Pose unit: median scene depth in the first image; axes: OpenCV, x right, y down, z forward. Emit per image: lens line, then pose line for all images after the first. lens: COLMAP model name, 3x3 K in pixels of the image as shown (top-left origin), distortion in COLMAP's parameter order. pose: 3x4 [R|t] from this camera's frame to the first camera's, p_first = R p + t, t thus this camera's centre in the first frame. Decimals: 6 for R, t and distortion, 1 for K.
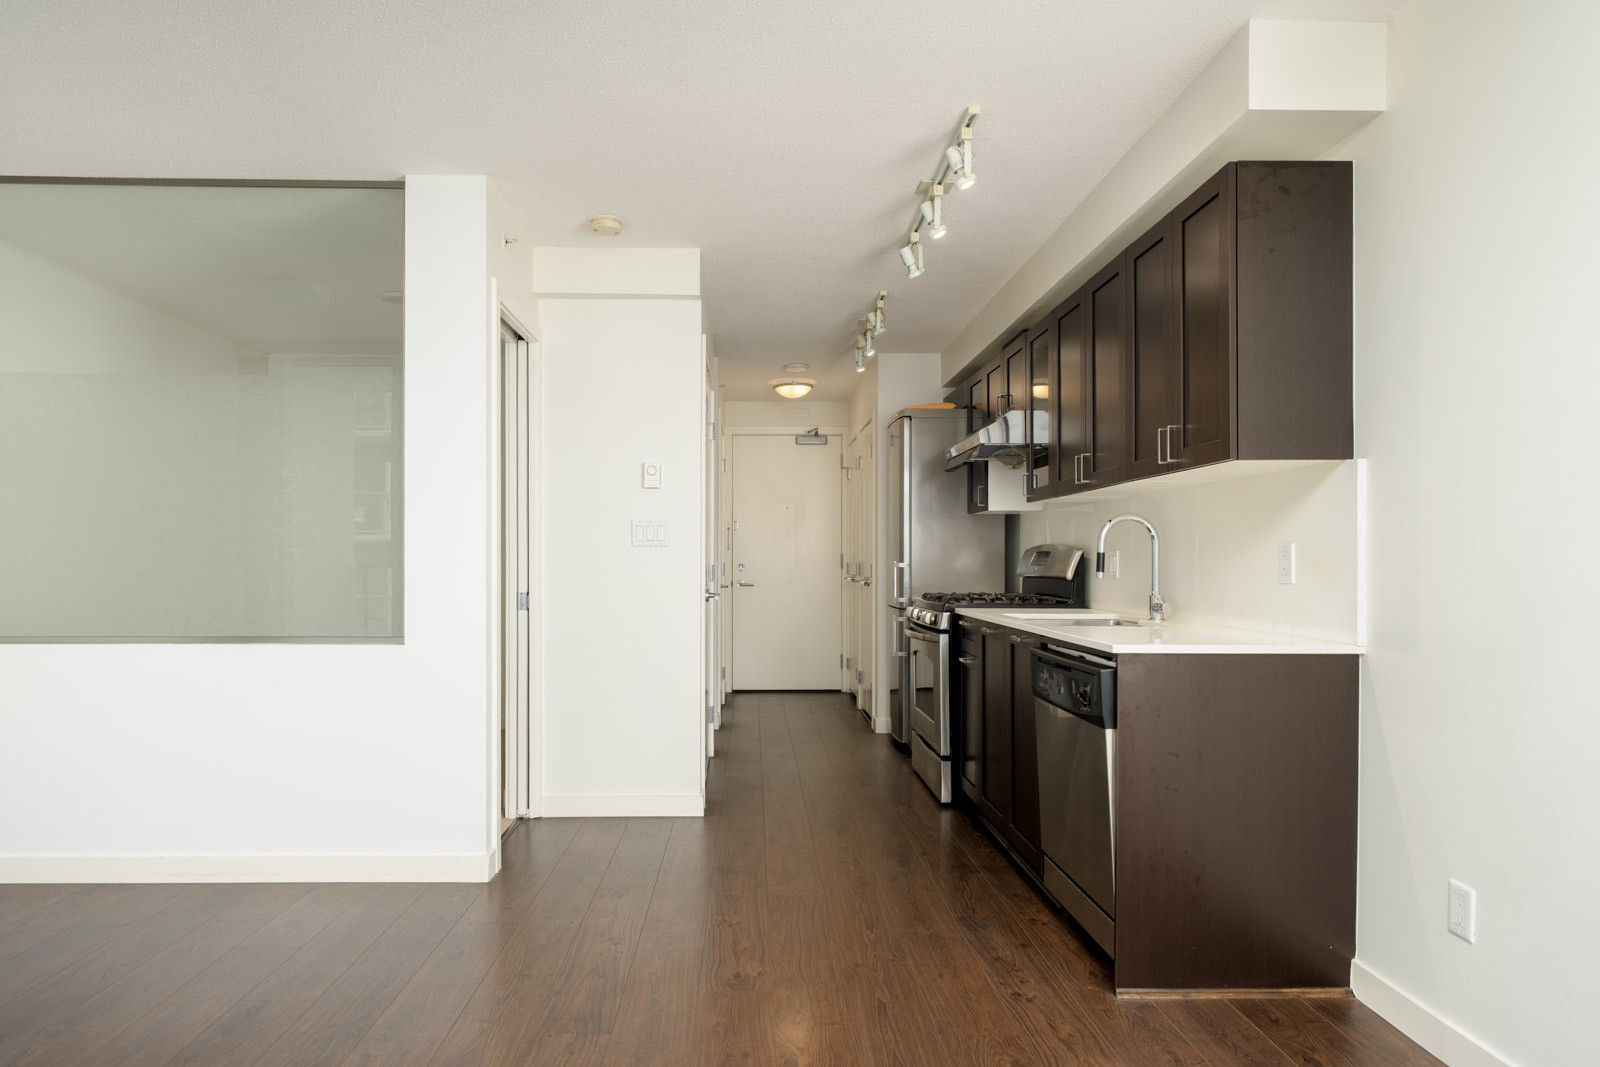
lens RADIAL K [[947.5, 0, 760.7], [0, 947.5, 547.4], [0, 0, 1]] dist [-0.000159, -0.000036]
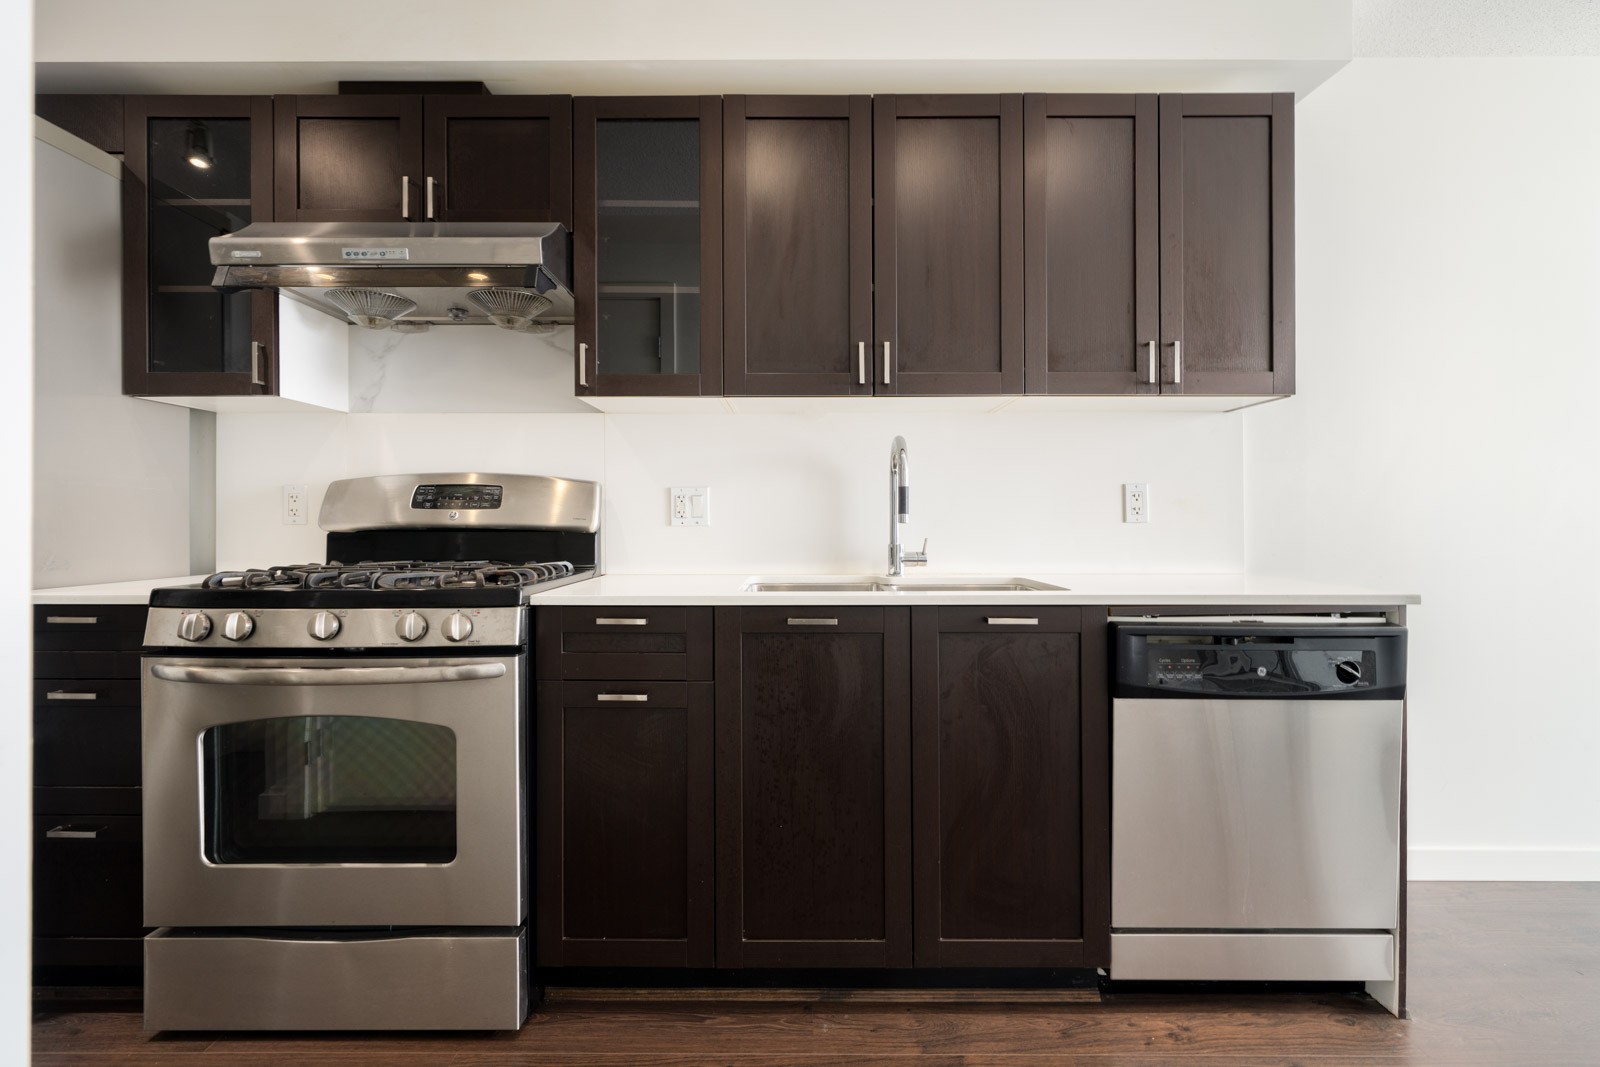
lens RADIAL K [[748.2, 0, 800.1], [0, 748.2, 518.1], [0, 0, 1]] dist [-0.000086, -0.000228]
pose [[0.019325, 0.002837, 0.999809, -0.159677], [-0.011948, 0.999925, -0.002606, 0.024433], [-0.999742, -0.011895, 0.019357, 0.839455]]
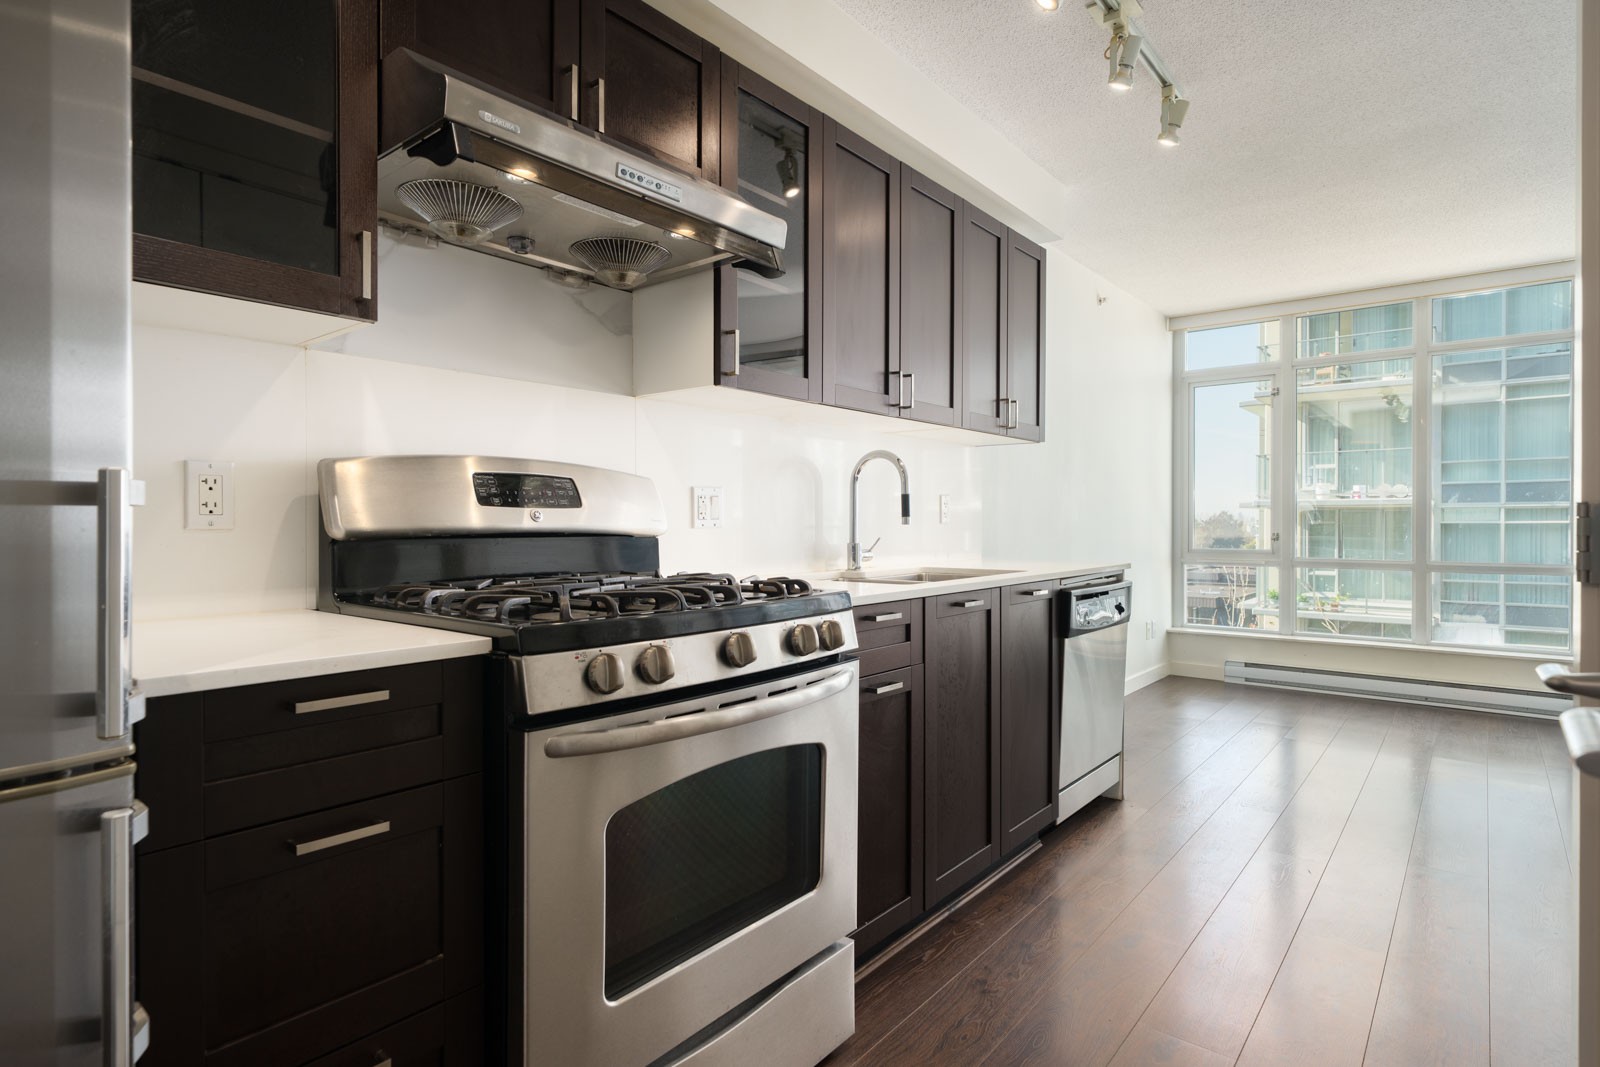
lens RADIAL K [[835.0, 0, 800.7], [0, 835.0, 525.9], [0, 0, 1]] dist [-0.001307, 0.000026]
pose [[-0.764909, -0.006302, 0.644108, -0.044725], [-0.009670, 0.999952, -0.001700, 0.028325], [-0.644066, -0.007529, -0.764933, 1.281649]]
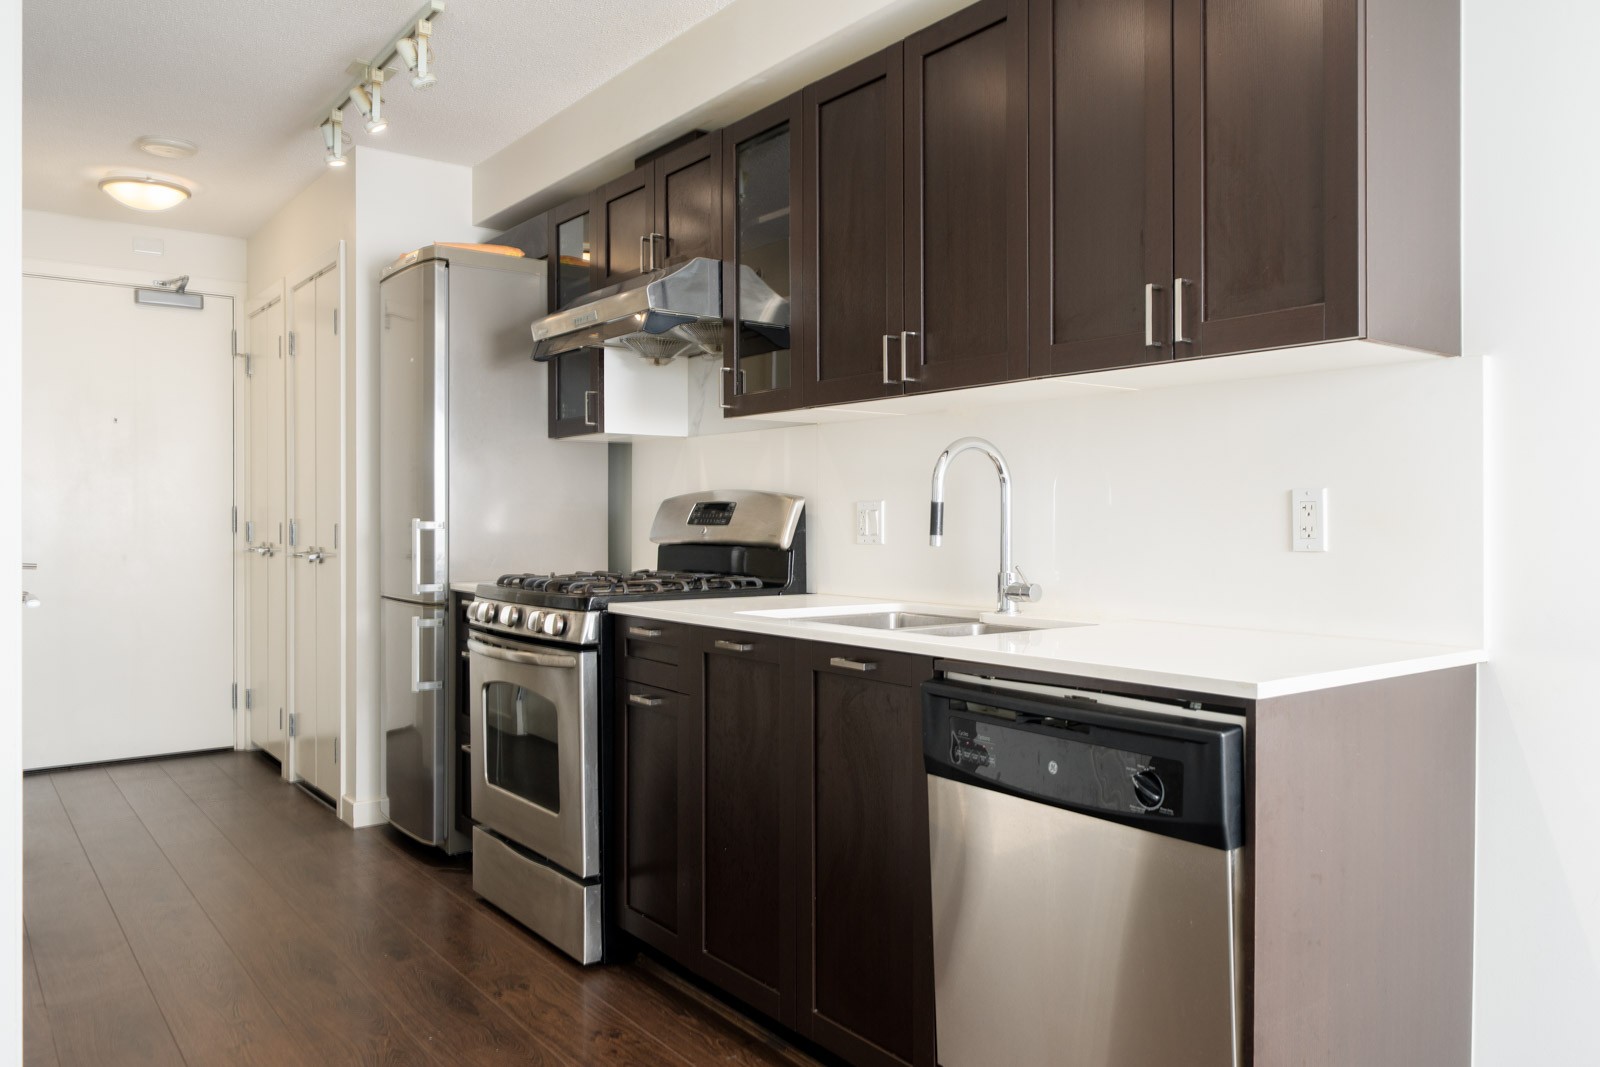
lens RADIAL K [[1173.1, 0, 910.5], [0, 1173.1, 523.1], [0, 0, 1]] dist [0.013411, 0.000661]
pose [[0.772656, -0.001591, 0.634823, -0.090436], [-0.008549, 0.999880, 0.012911, 0.007294], [-0.634768, -0.015403, 0.772550, 0.365677]]
